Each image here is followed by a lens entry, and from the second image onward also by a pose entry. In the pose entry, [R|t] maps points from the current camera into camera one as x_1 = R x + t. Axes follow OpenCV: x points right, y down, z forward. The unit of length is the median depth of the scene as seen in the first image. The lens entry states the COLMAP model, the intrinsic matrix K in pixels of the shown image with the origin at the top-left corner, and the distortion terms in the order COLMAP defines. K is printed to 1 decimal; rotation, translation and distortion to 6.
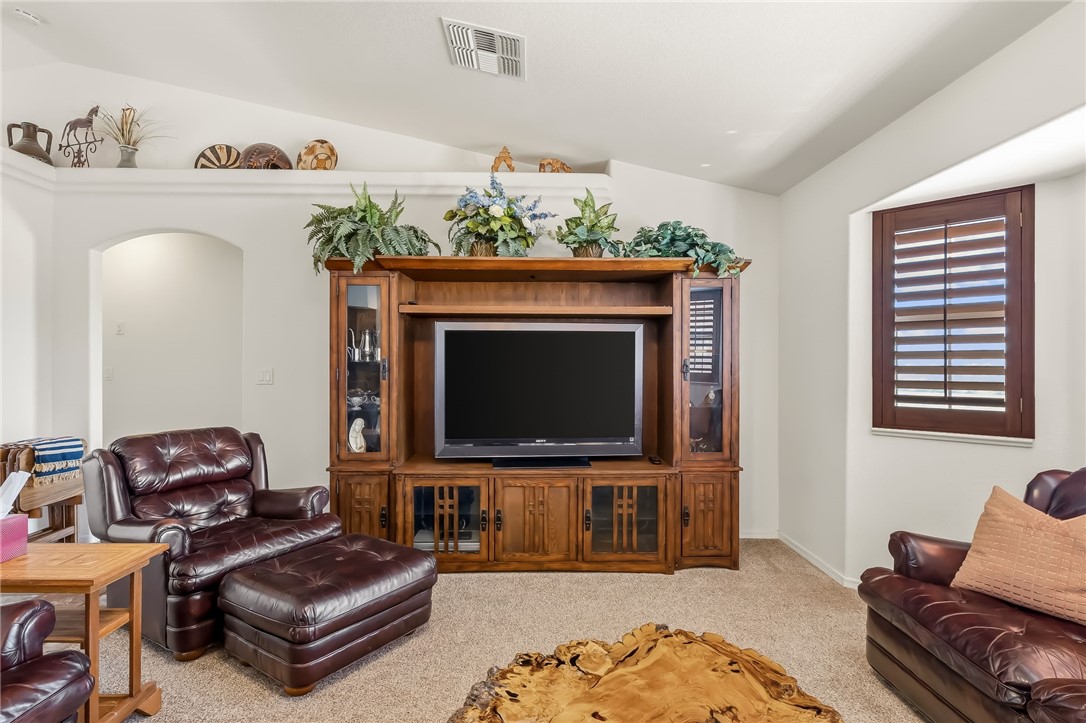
lens RADIAL K [[520.1, 0, 546.0], [0, 520.1, 362.1], [0, 0, 1]] dist [0.000705, 0.000335]
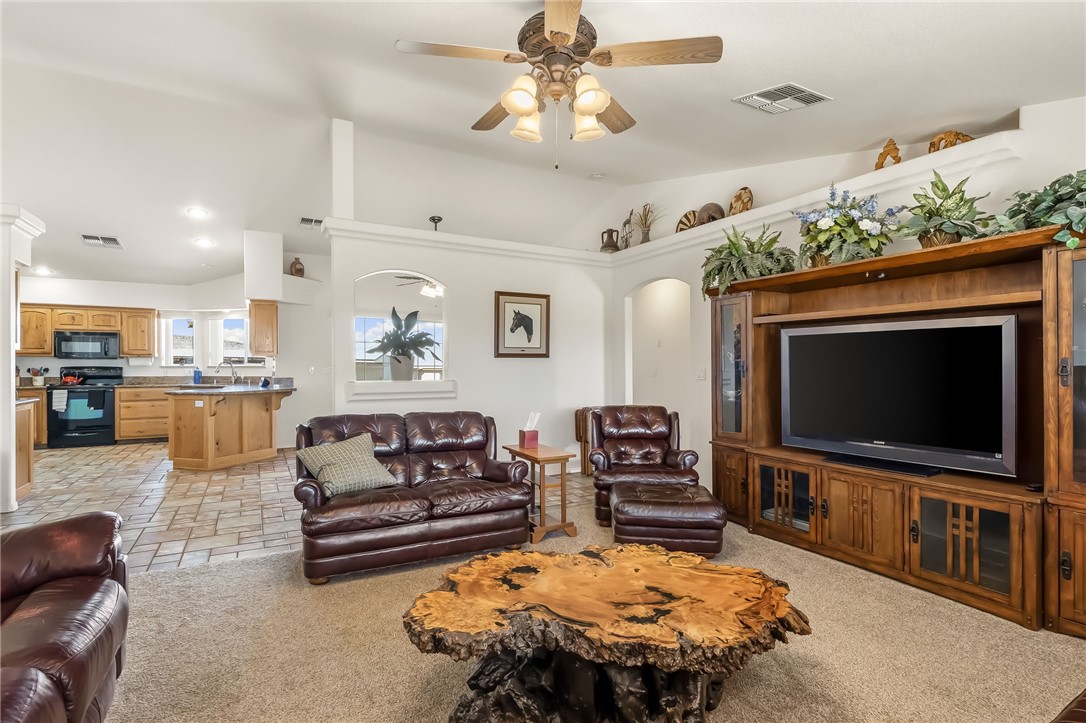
lens RADIAL K [[524.4, 0, 545.1], [0, 524.4, 368.4], [0, 0, 1]] dist [0.001538, -0.000299]
pose [[0.464628, 0.003561, -0.885499, 0.603887], [0.003877, 0.999974, 0.006055, 0.002203], [0.885498, -0.006247, 0.464602, -0.025974]]
